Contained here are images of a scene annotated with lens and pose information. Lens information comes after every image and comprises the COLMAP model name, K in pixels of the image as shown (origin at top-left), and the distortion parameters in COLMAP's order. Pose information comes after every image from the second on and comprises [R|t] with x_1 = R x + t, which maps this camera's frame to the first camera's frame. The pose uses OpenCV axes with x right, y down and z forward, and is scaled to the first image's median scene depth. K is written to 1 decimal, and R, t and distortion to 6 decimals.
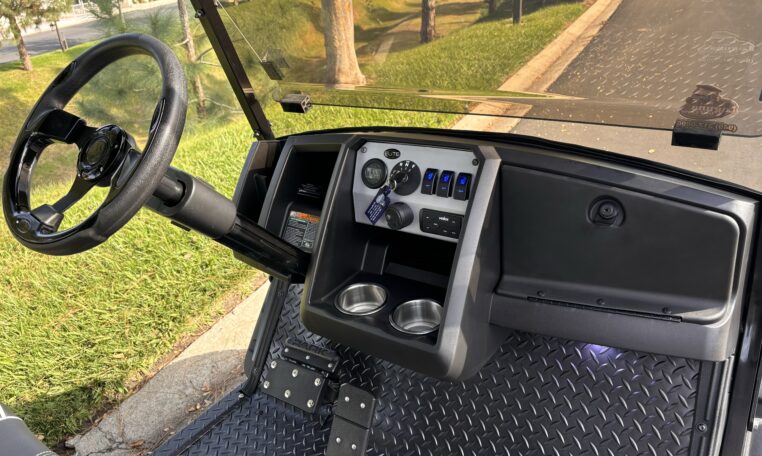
lens RADIAL K [[578.8, 0, 378.2], [0, 578.8, 232.3], [0, 0, 1]] dist [0.078671, -0.108882]
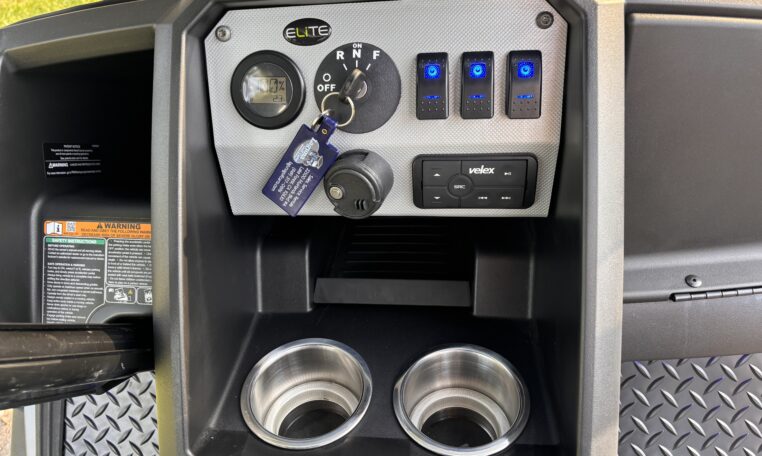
lens RADIAL K [[578.8, 0, 378.2], [0, 578.8, 232.3], [0, 0, 1]] dist [0.078671, -0.108882]
pose [[0.878003, -0.260114, 0.401811, -0.128016], [0.192844, 0.960542, 0.200425, -0.074873], [-0.438089, -0.098487, 0.893520, 0.611640]]
